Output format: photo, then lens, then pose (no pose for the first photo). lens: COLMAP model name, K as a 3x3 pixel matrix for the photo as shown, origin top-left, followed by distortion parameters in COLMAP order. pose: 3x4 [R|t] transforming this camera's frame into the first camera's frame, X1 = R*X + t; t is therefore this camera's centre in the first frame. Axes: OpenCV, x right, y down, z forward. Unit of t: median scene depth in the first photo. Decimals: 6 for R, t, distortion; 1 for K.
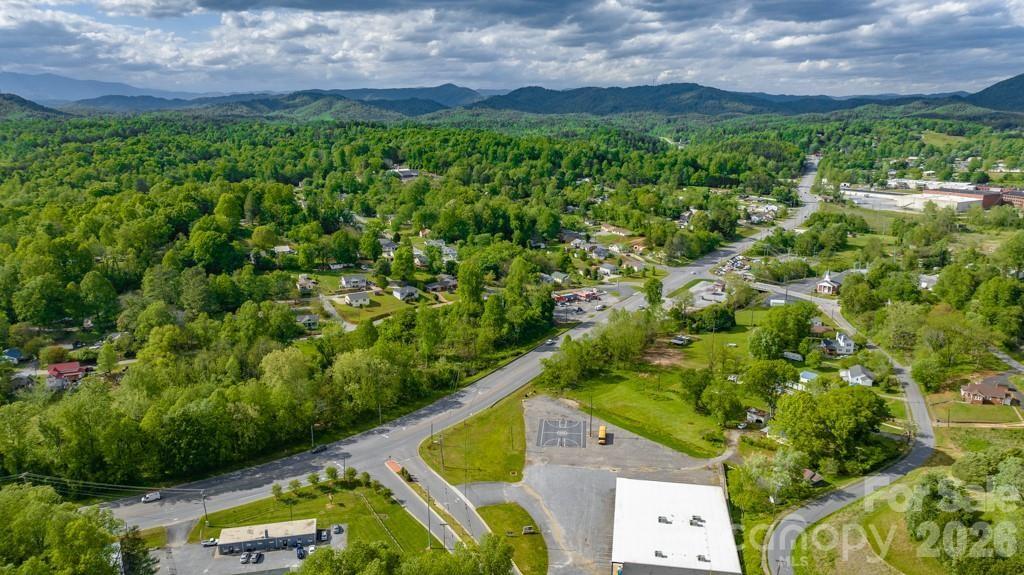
lens RADIAL K [[718.4, 0, 512.8], [0, 718.4, 286.3], [0, 0, 1]] dist [-0.030438, 0.044483]
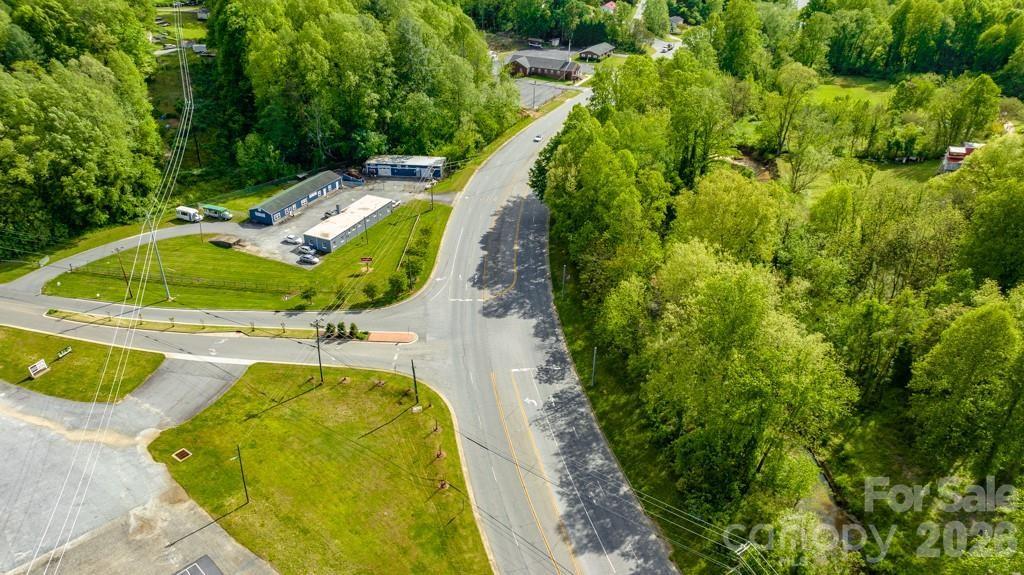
lens RADIAL K [[718.4, 0, 507.3], [0, 718.4, 288.0], [0, 0, 1]] dist [-0.030438, 0.044483]
pose [[-0.605523, 0.398109, -0.689095, 0.245619], [-0.194060, 0.765883, 0.612996, -0.221481], [0.771805, 0.504909, -0.386503, 2.188056]]
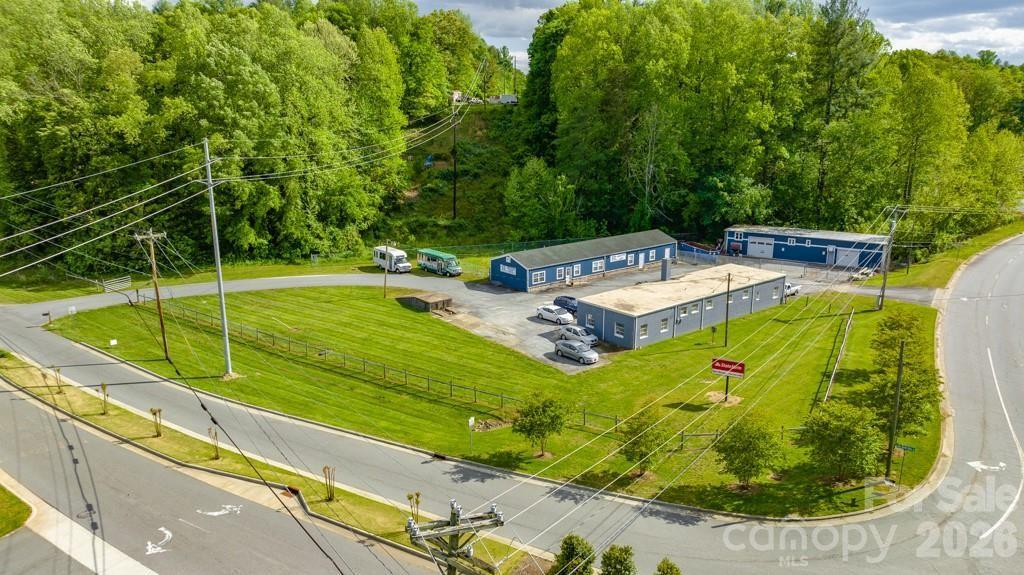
lens RADIAL K [[718.4, 0, 512.6], [0, 718.4, 295.5], [0, 0, 1]] dist [-0.030438, 0.044483]
pose [[-0.890924, 0.124113, -0.436865, -0.135047], [-0.103377, 0.881259, 0.461189, 0.263904], [0.442231, 0.456046, -0.772304, 1.800839]]
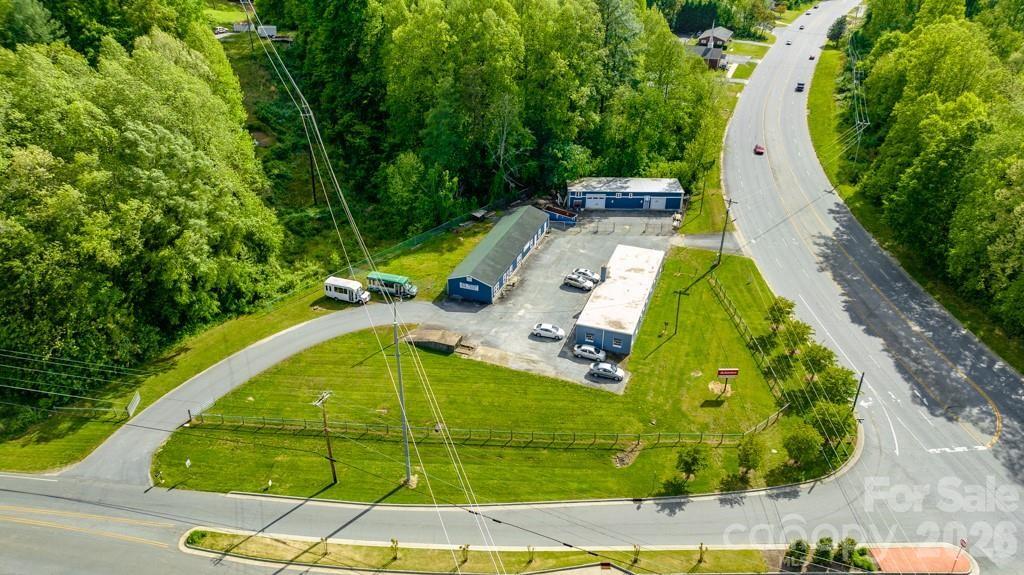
lens RADIAL K [[718.4, 0, 507.4], [0, 718.4, 284.3], [0, 0, 1]] dist [-0.030438, 0.044483]
pose [[-0.534584, 0.416904, -0.735126, 0.129382], [-0.205195, 0.779793, 0.591454, 0.072597], [0.819826, 0.467026, -0.331318, 1.587086]]
